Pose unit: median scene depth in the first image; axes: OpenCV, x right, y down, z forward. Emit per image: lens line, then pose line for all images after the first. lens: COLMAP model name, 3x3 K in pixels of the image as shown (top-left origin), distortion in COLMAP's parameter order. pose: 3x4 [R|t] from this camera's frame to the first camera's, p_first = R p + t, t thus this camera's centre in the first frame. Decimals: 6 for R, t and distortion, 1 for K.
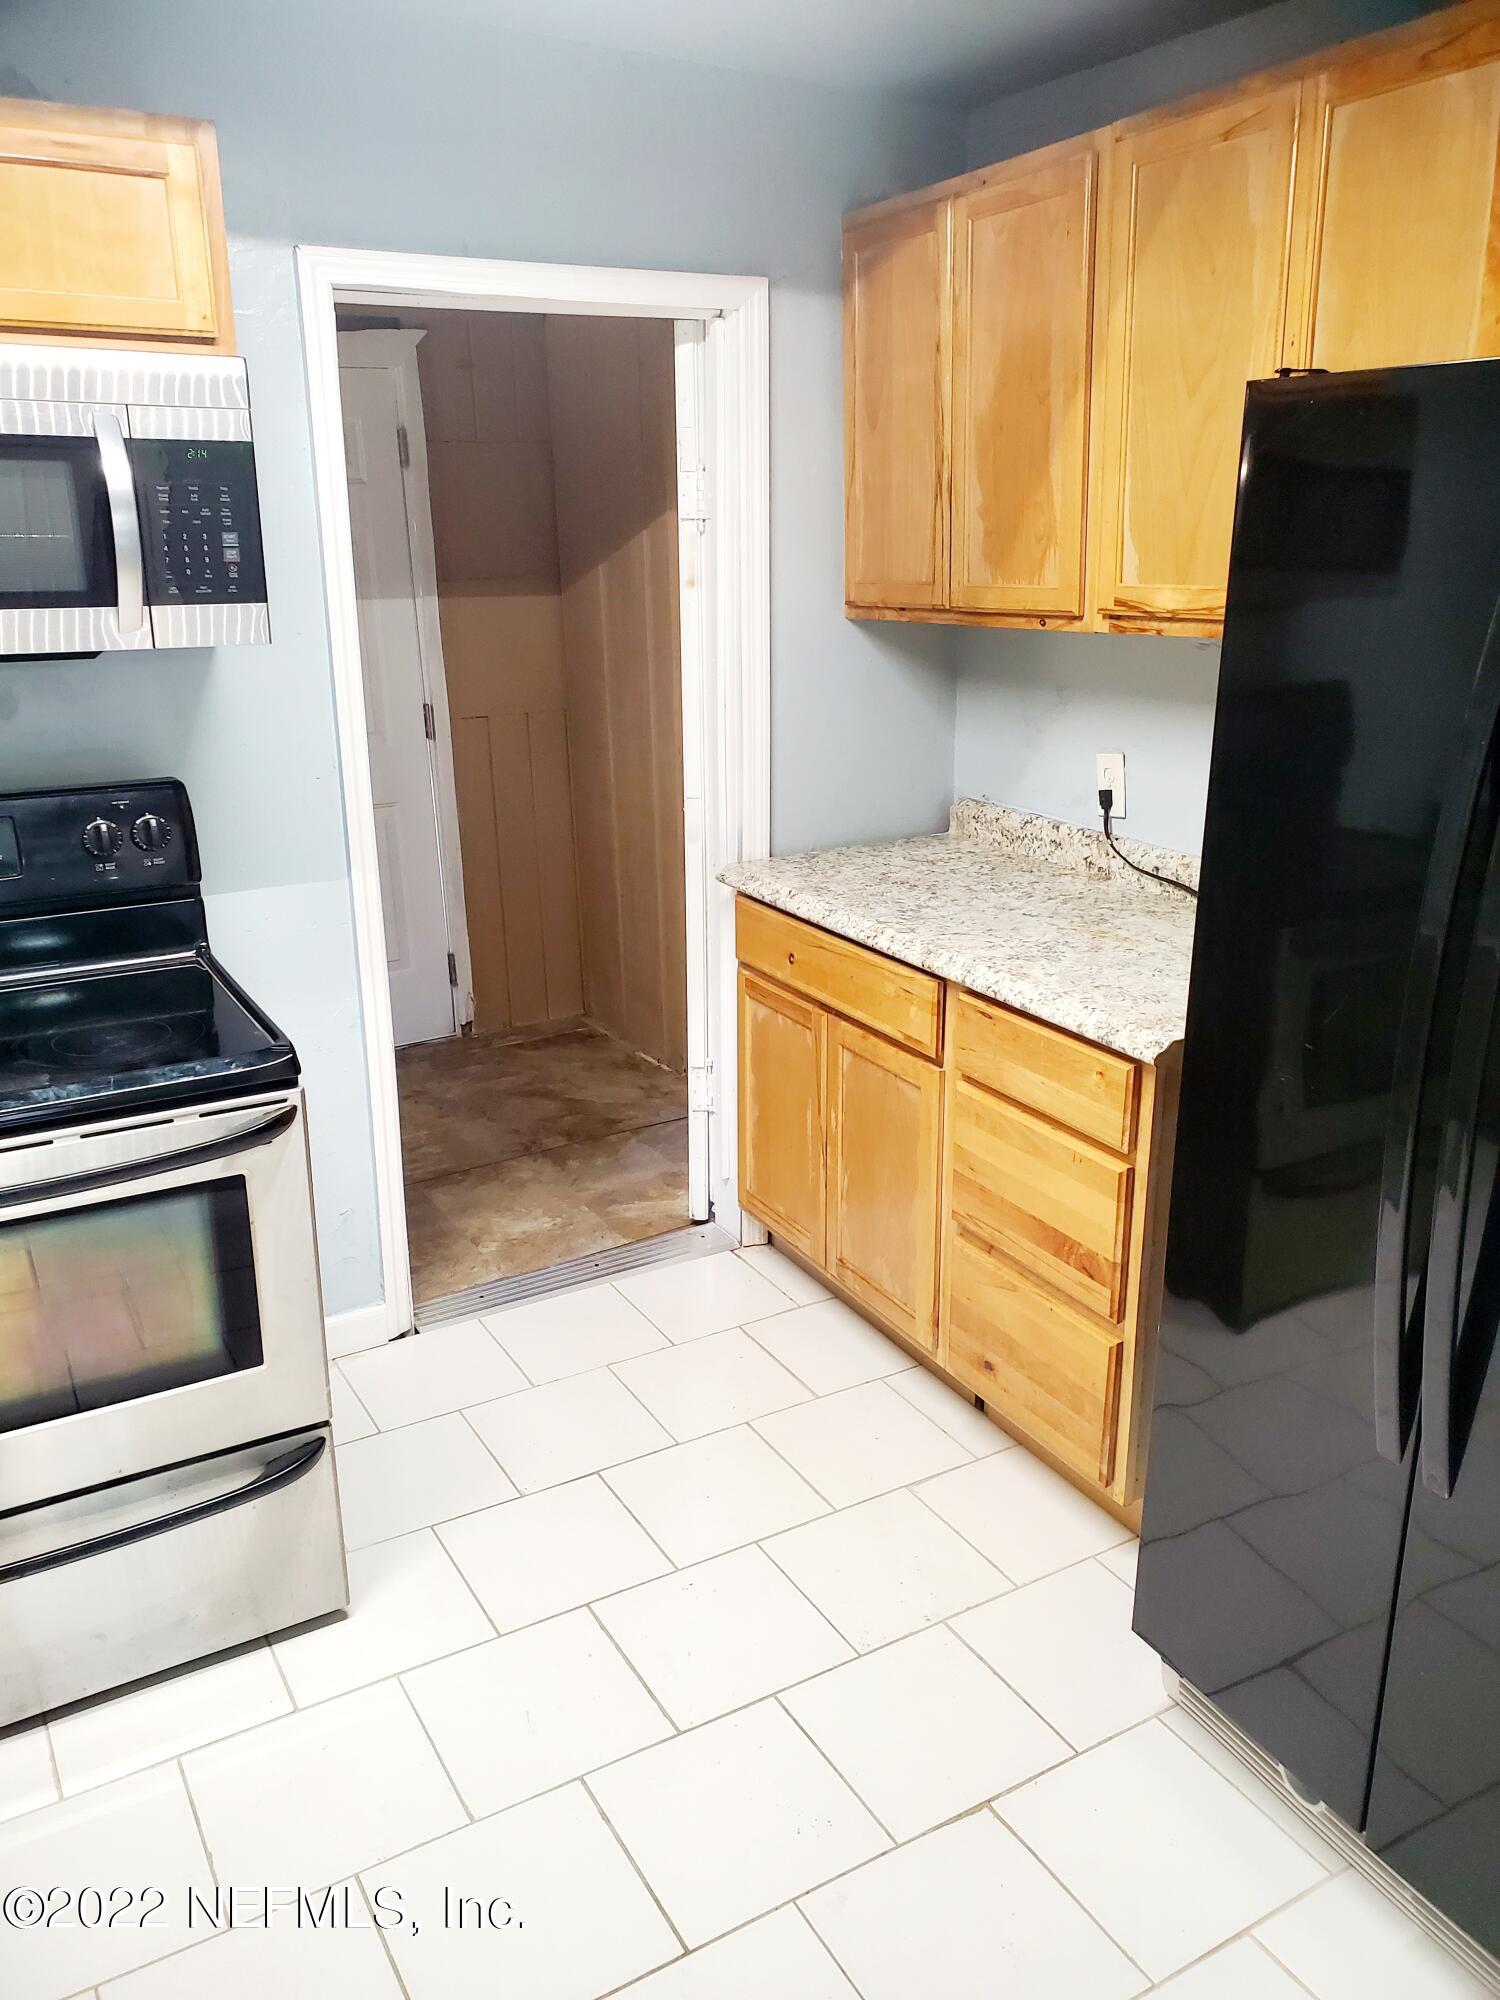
lens RADIAL K [[1543.8, 0, 750.6], [0, 1543.8, 993.7], [0, 0, 1]] dist [-0.001294, -0.001228]
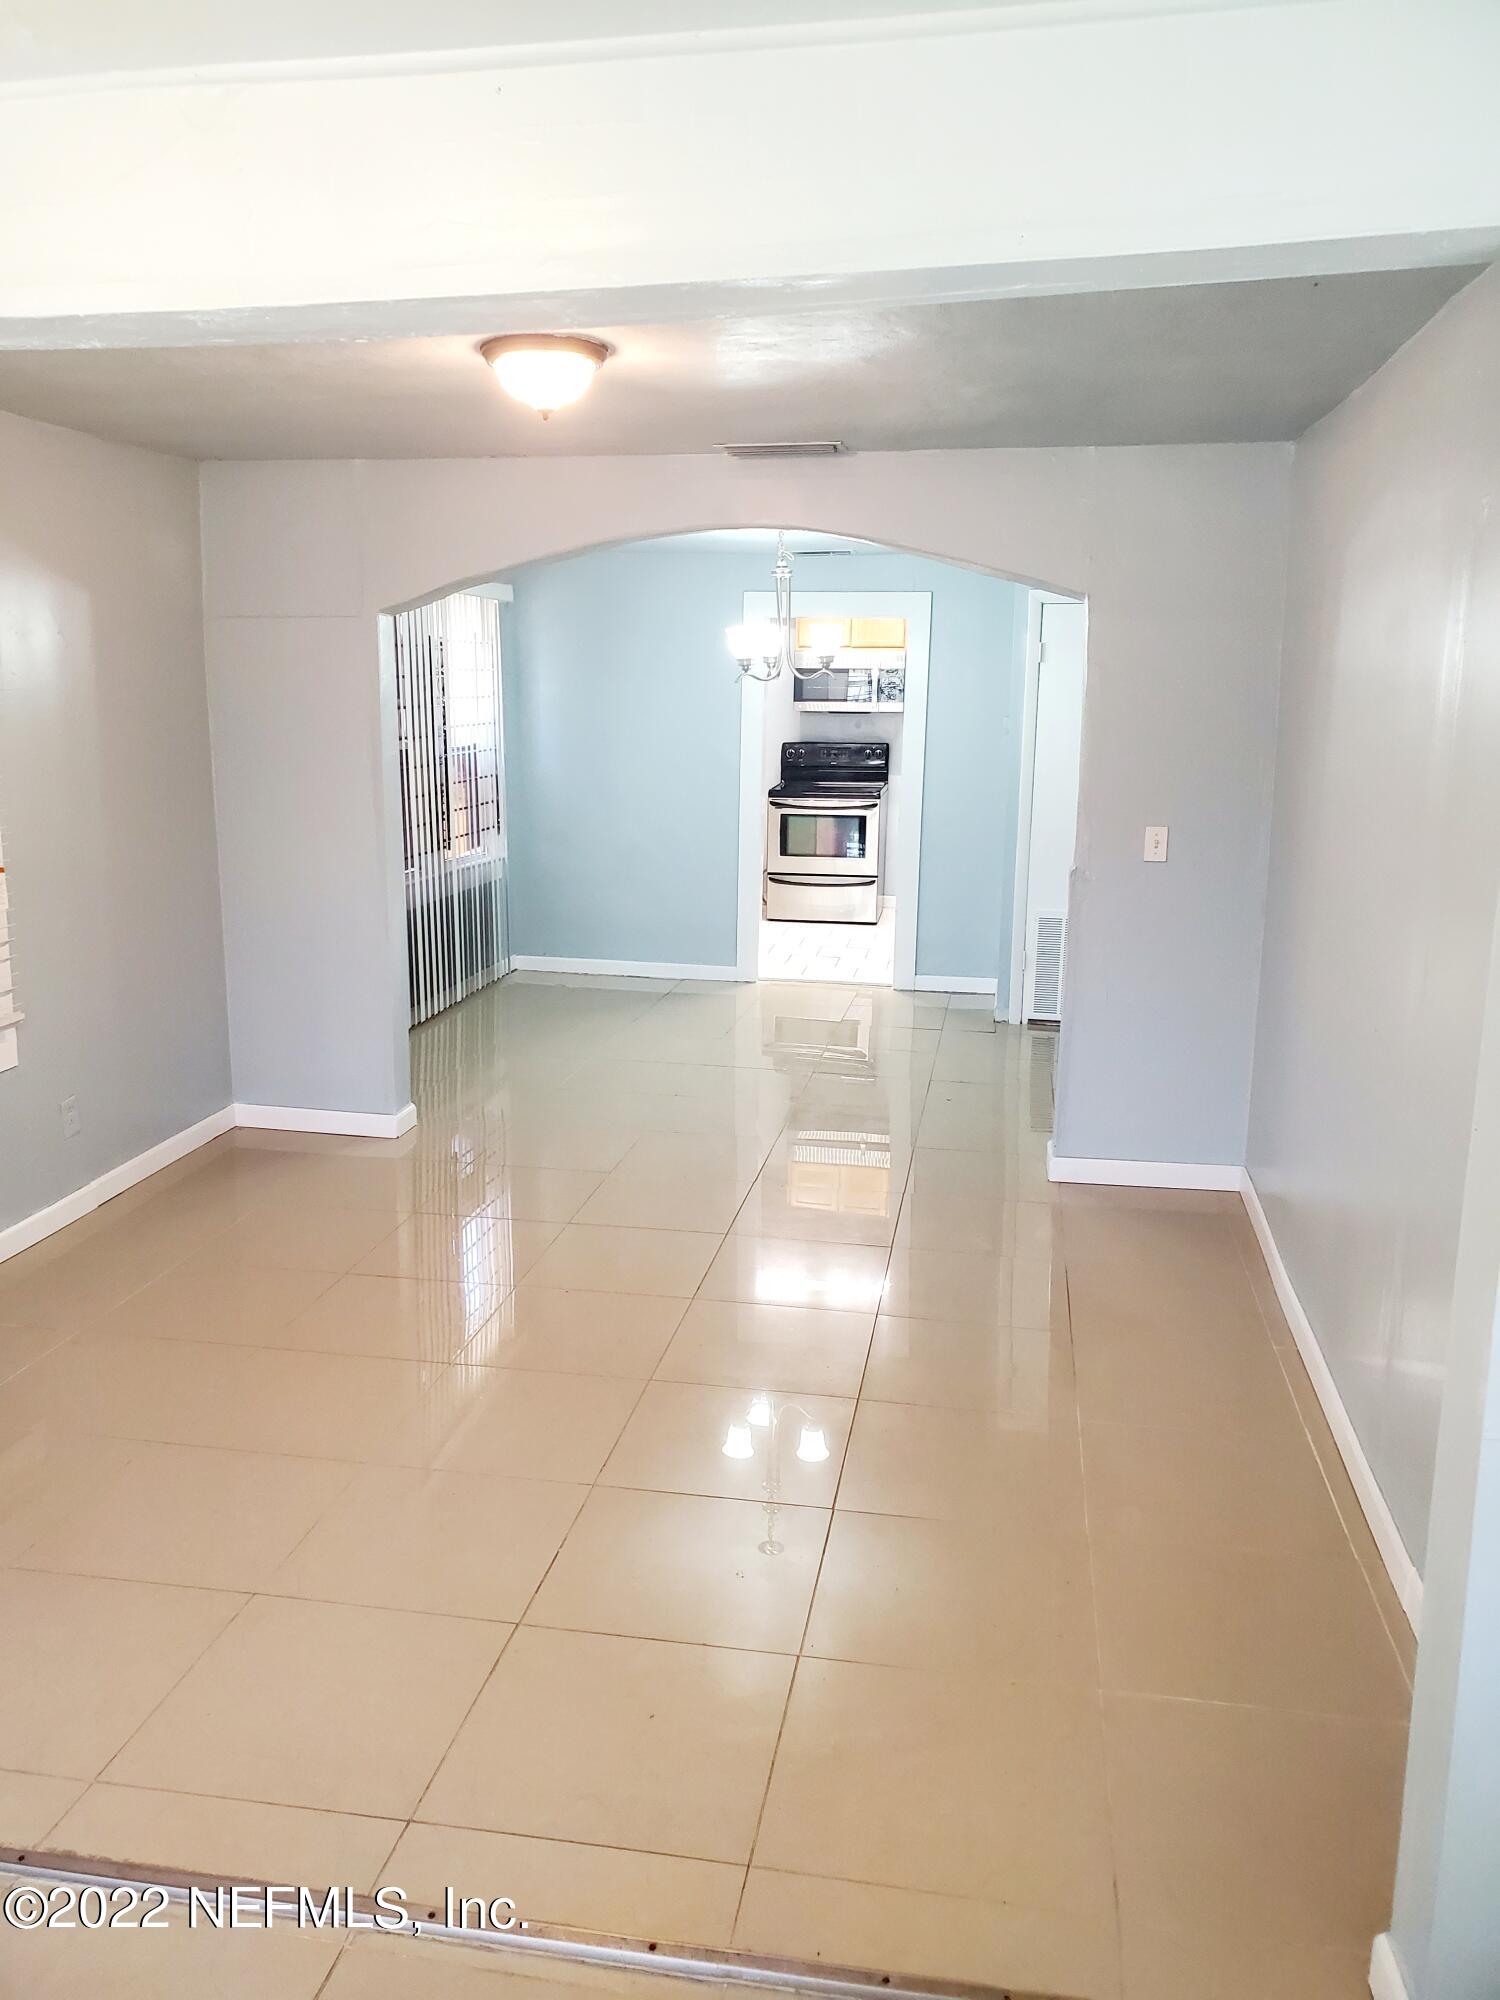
lens RADIAL K [[1543.8, 0, 750.0], [0, 1543.8, 1000.2], [0, 0, 1]] dist [-0.001294, -0.001228]
pose [[0.761226, 0.137903, -0.633654, 2.496803], [-0.193205, 0.980982, -0.018610, 0.828362], [0.619037, 0.136592, 0.773392, -2.851318]]
